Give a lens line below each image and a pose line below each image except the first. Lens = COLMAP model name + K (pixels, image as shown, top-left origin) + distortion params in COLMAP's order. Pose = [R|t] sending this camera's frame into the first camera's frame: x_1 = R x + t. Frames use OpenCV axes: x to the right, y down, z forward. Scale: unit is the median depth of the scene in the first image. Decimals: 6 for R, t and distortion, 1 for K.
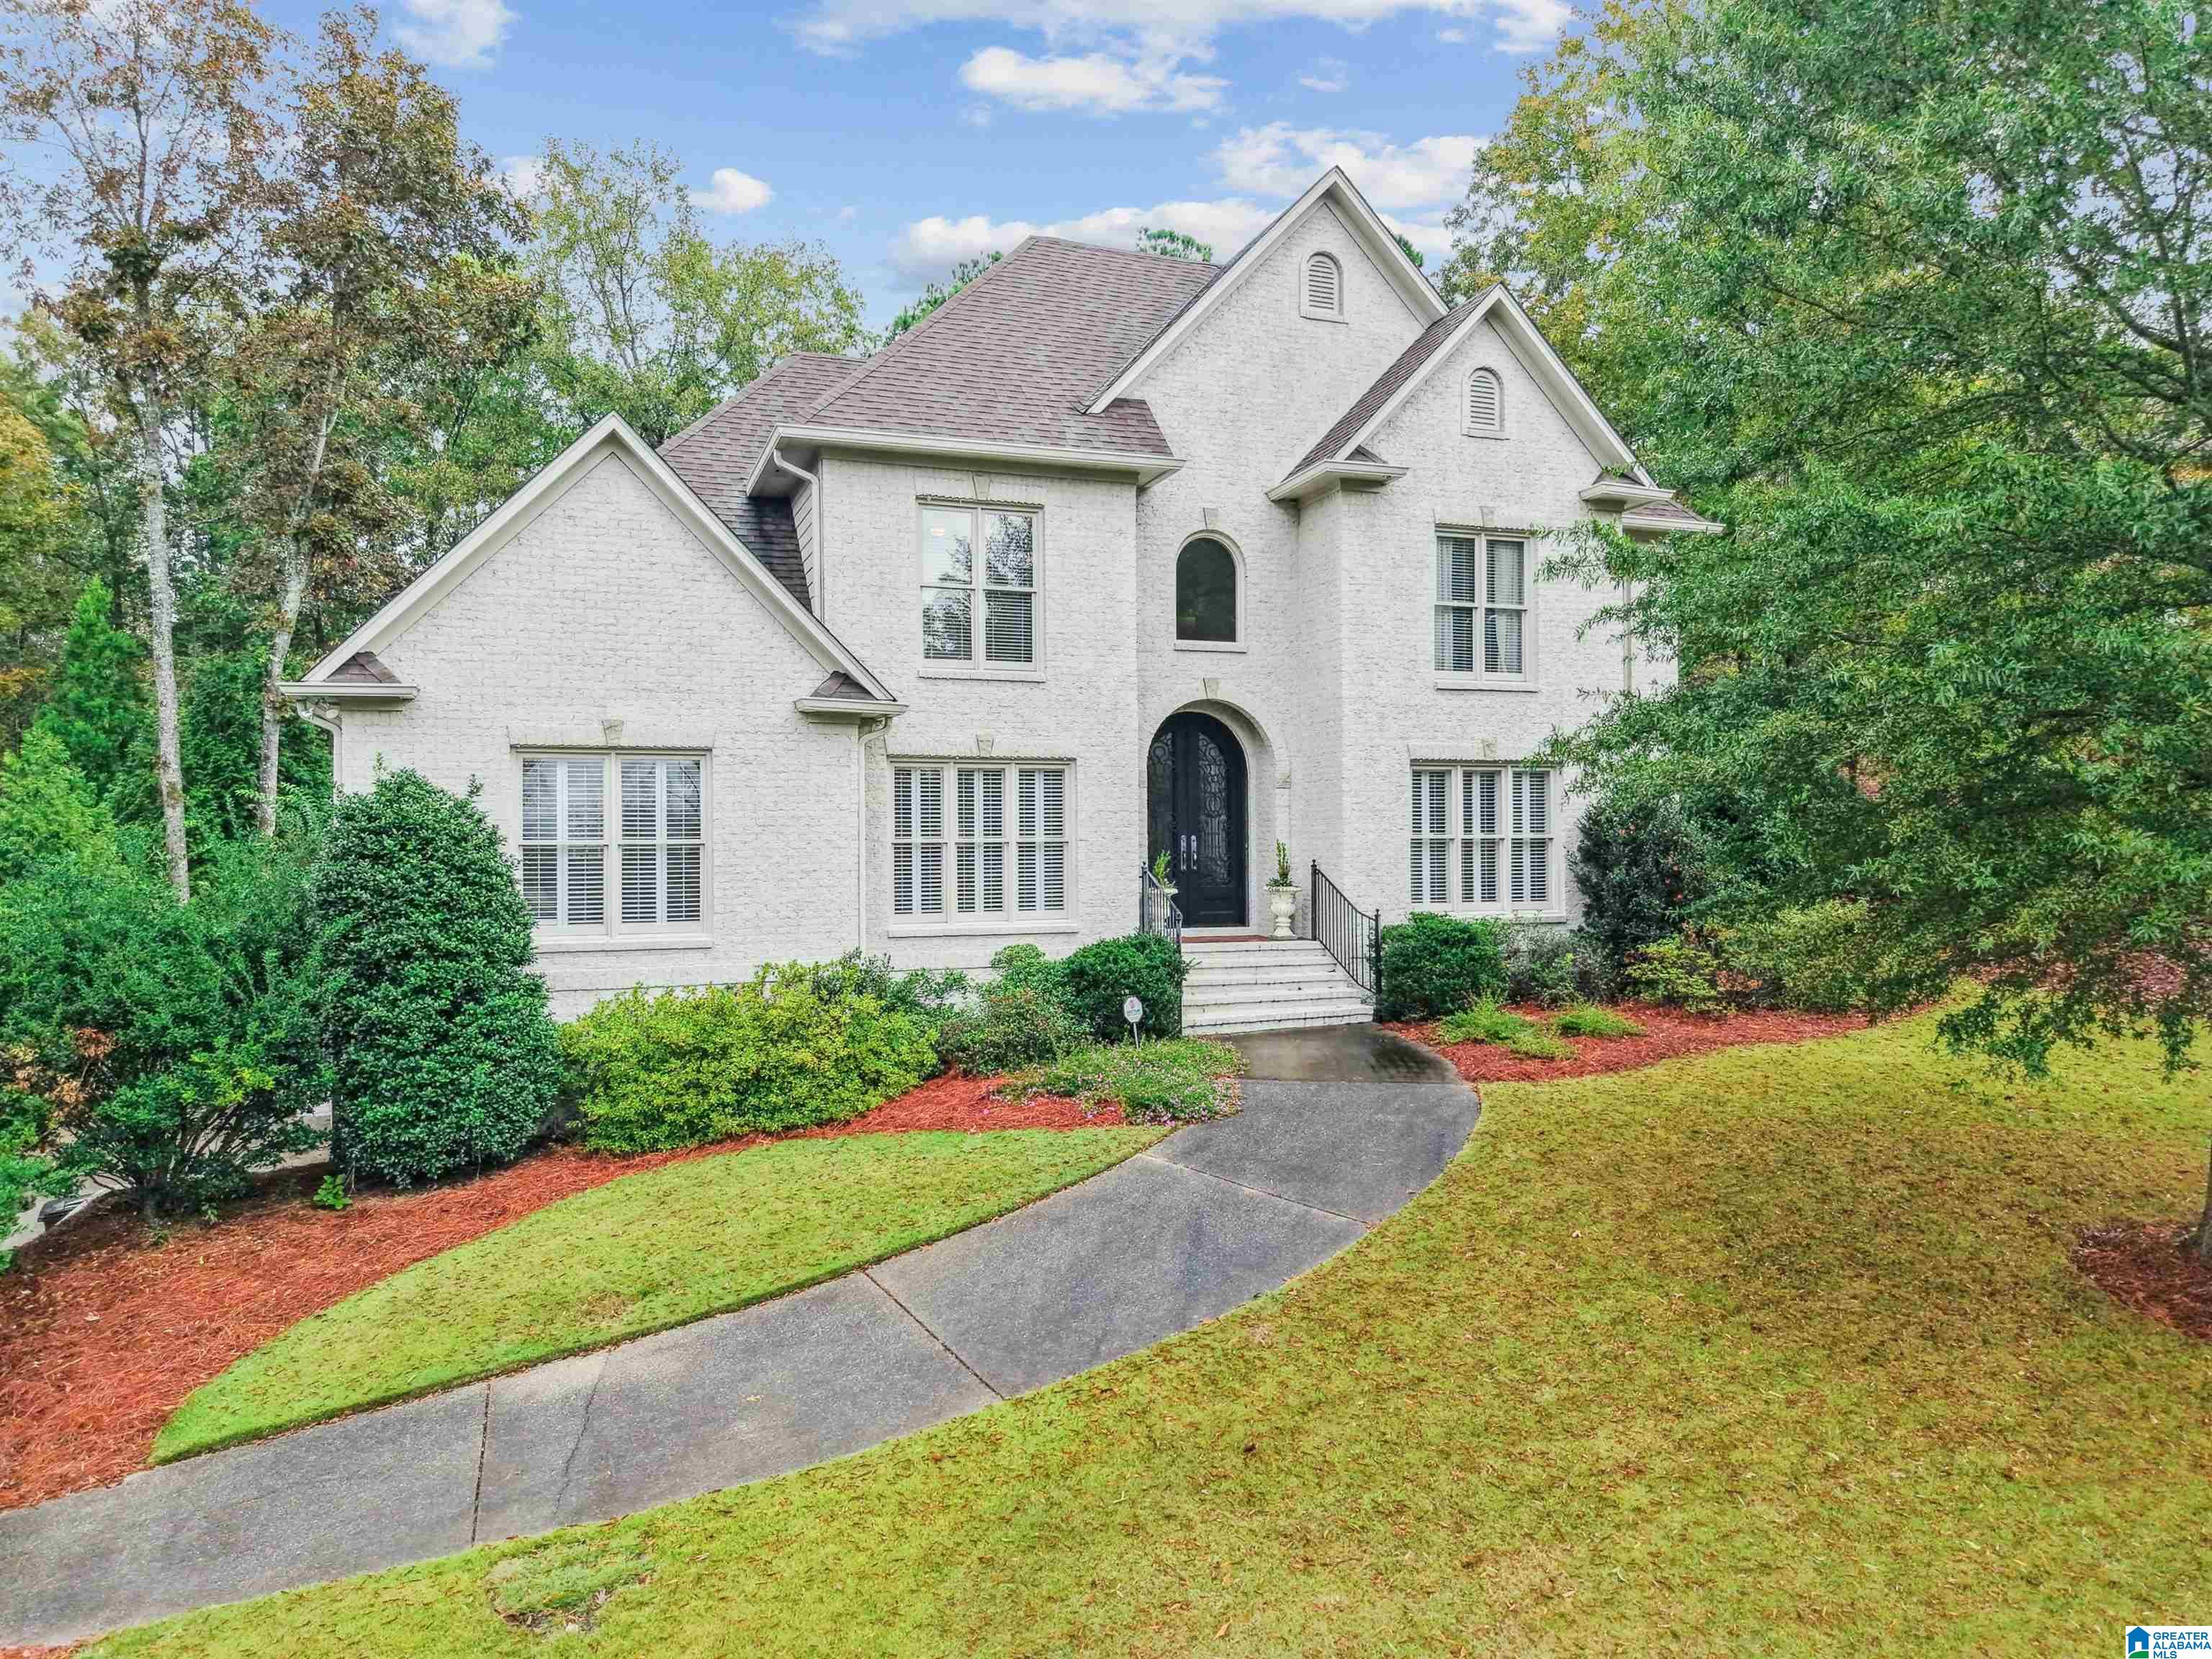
lens RADIAL K [[1545.4, 0, 1106.0], [0, 1545.4, 829.5], [0, 0, 1]] dist [0.004257, -0.003337]
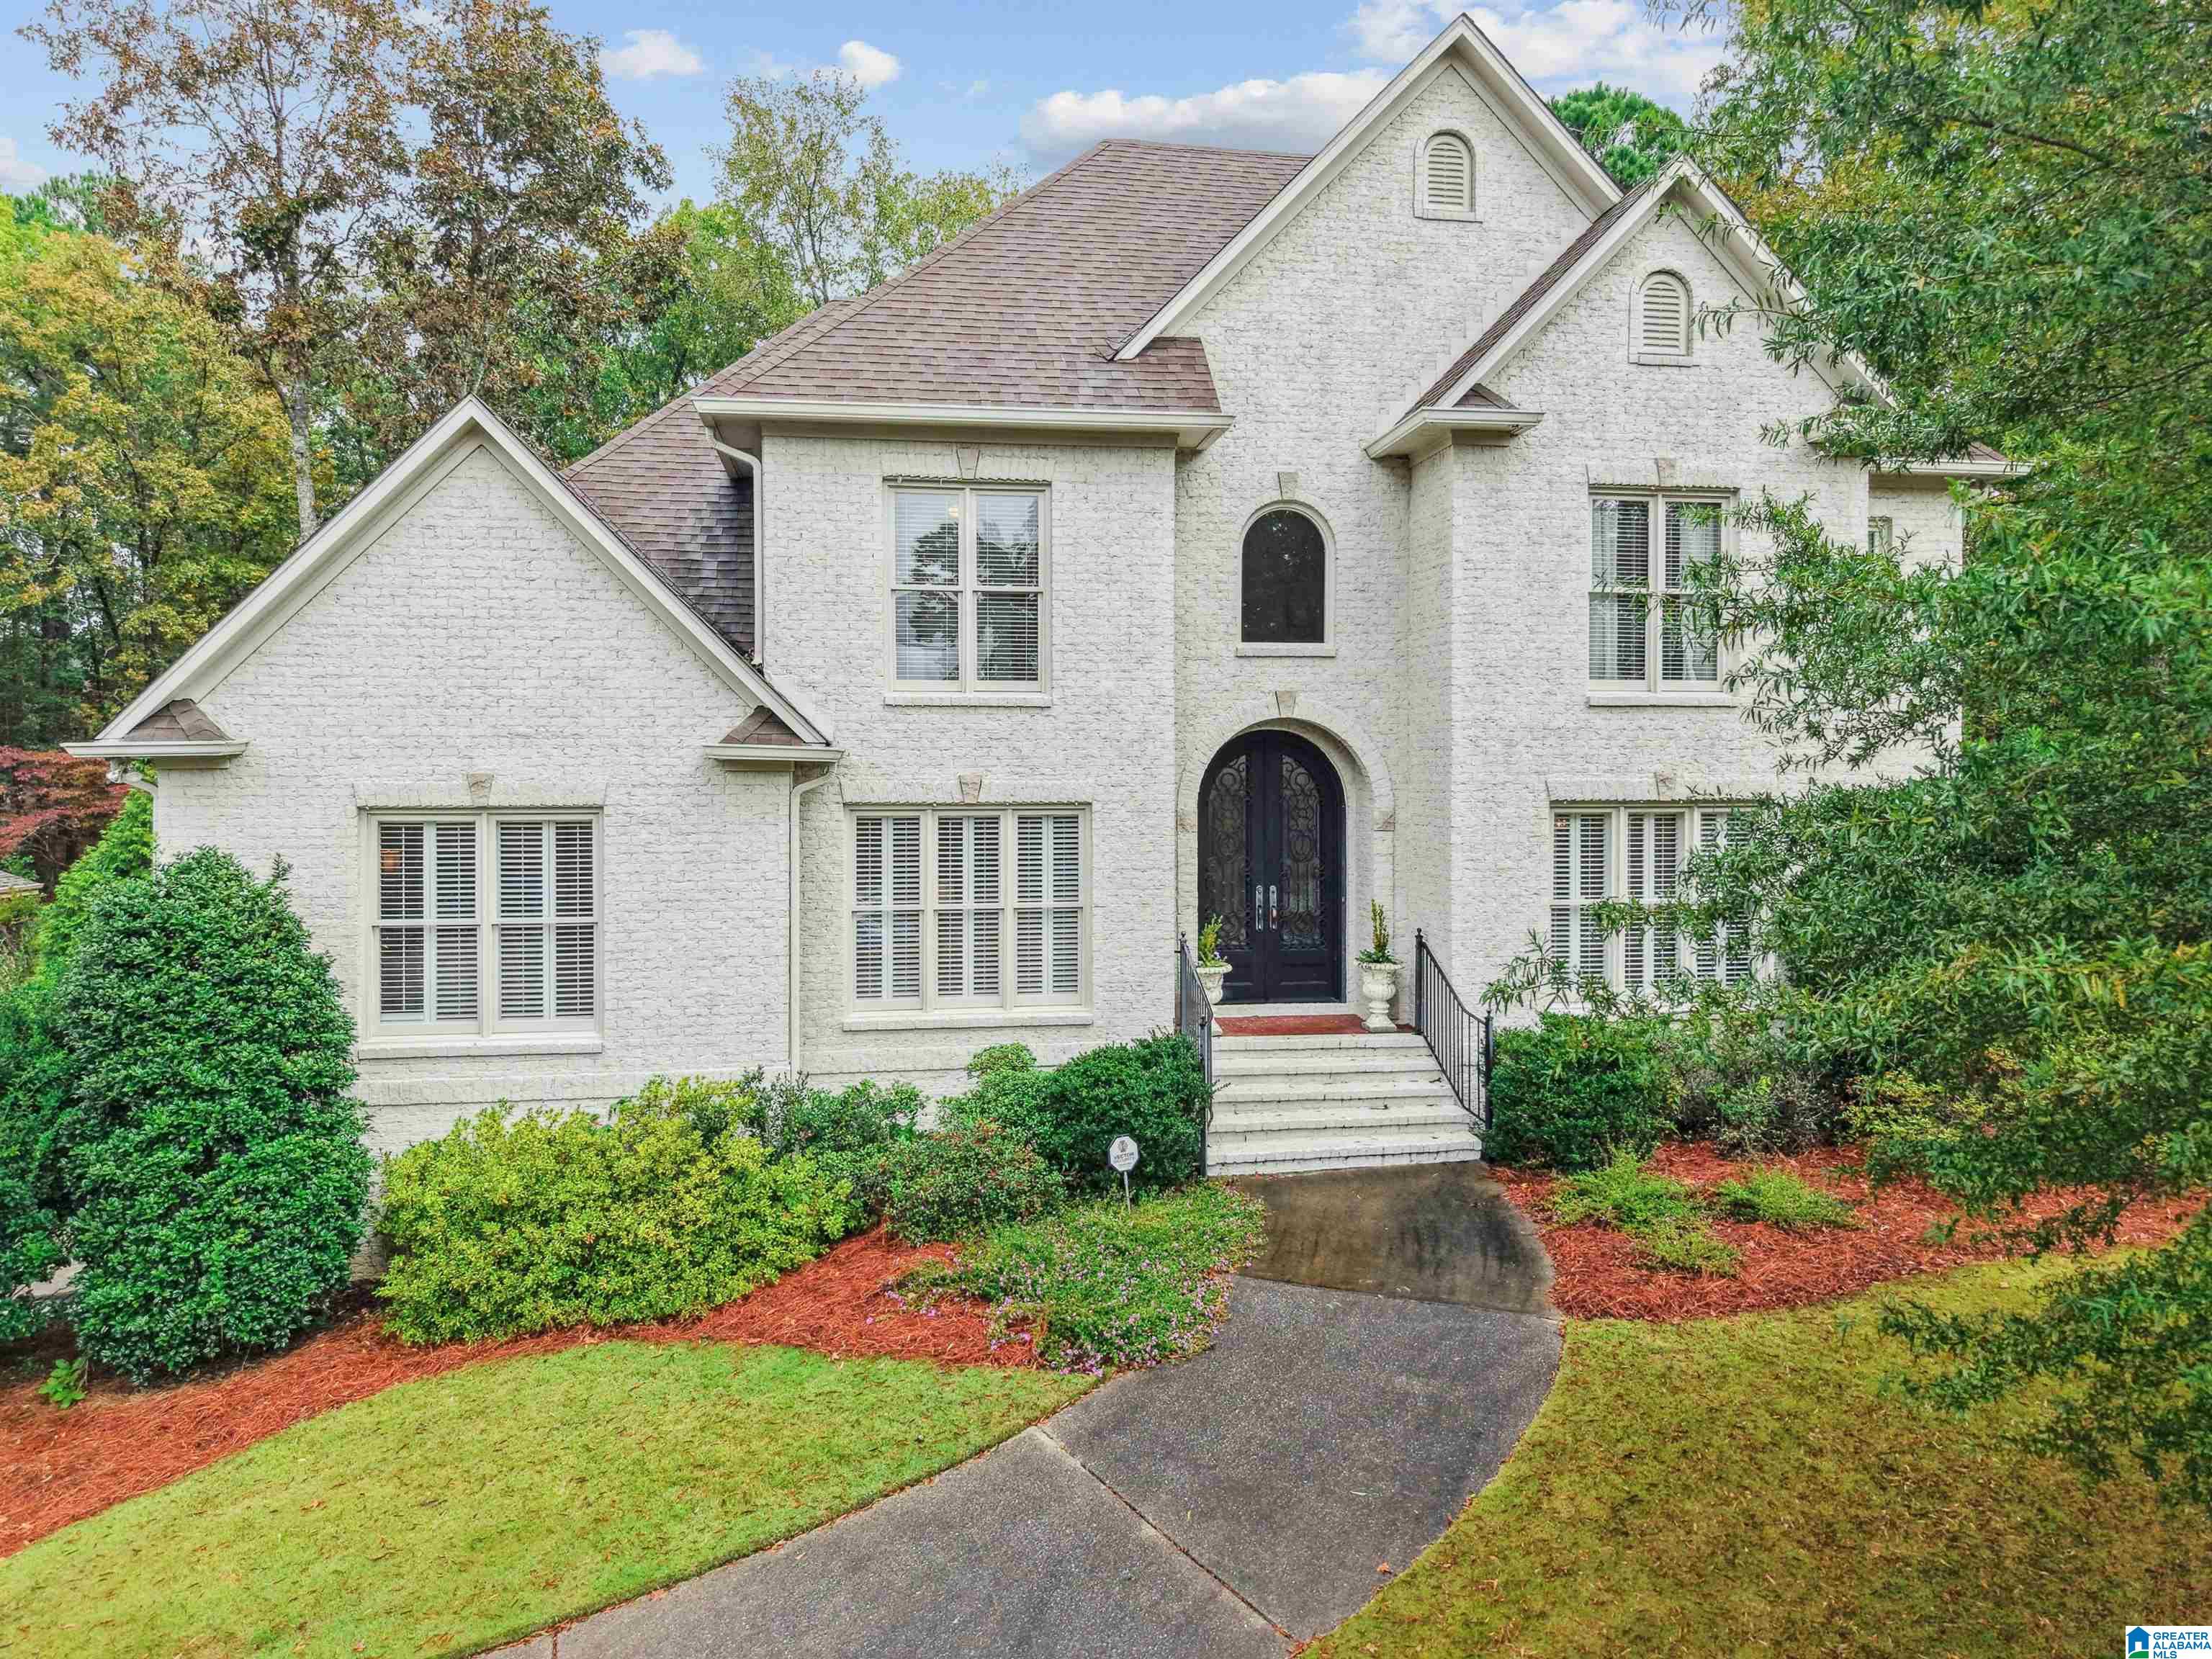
lens RADIAL K [[1516.0, 0, 1103.9], [0, 1516.0, 755.9], [0, 0, 1]] dist [-0.006930, 0.000211]
pose [[0.977625, 0.008703, -0.210175, 0.149408], [-0.005543, 0.999863, 0.015619, -0.082761], [0.210282, -0.014105, 0.977539, 0.251951]]
